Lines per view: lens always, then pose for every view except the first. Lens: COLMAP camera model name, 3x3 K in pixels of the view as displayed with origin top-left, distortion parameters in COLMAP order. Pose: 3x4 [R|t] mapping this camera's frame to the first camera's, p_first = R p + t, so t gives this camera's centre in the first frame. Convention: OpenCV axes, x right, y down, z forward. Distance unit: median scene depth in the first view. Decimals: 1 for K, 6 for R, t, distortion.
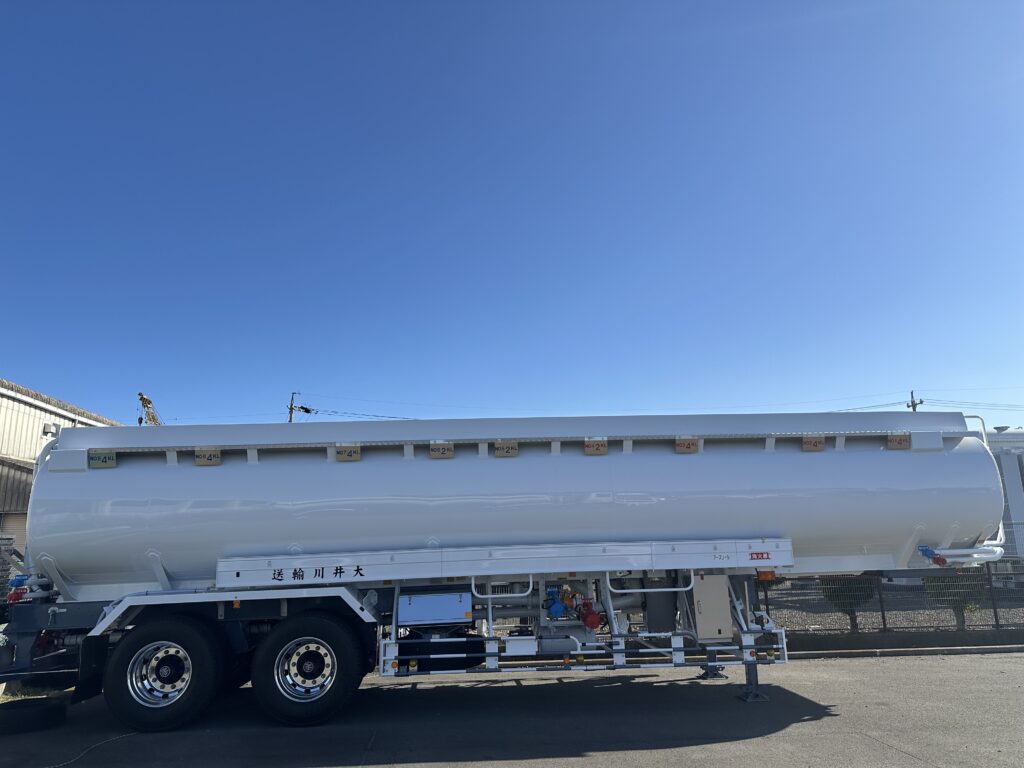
lens RADIAL K [[740.6, 0, 512.0], [0, 740.6, 384.0], [0, 0, 1]] dist [-0.030599, -0.003693]
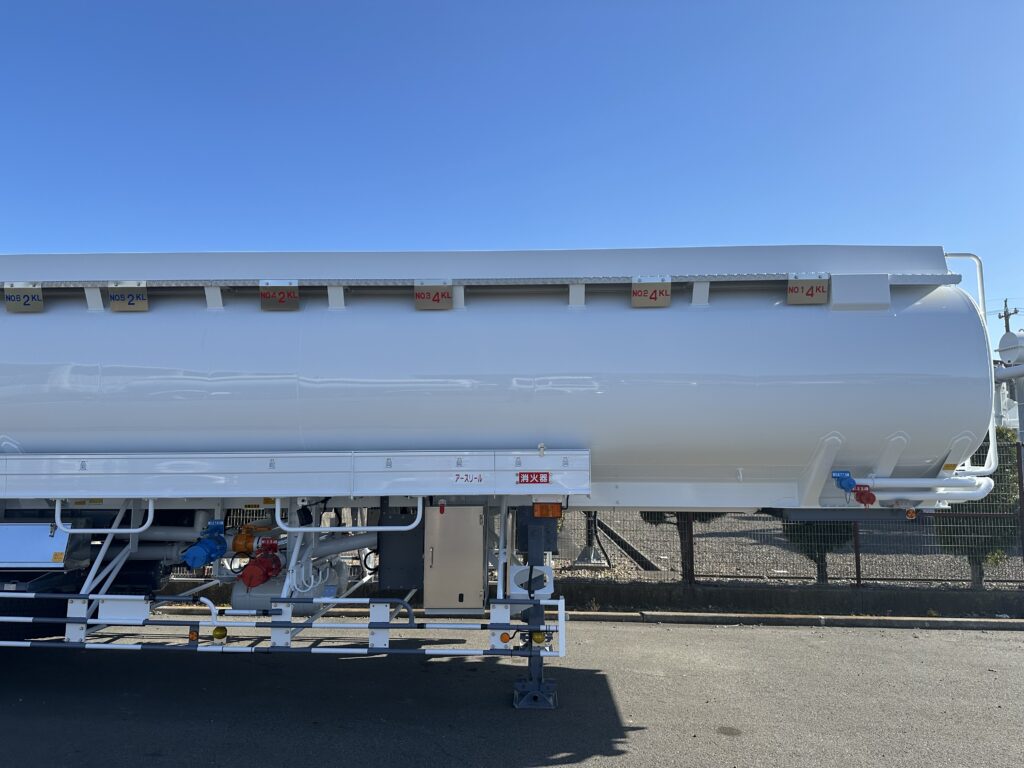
lens RADIAL K [[709.6, 0, 509.9], [0, 709.6, 415.8], [0, 0, 1]] dist [0.004756, -0.003135]
pose [[0.994268, 0.014159, -0.105972, 0.371081], [0.000402, 0.990691, 0.136130, 0.103613], [0.106913, -0.135393, 0.985007, 0.431521]]
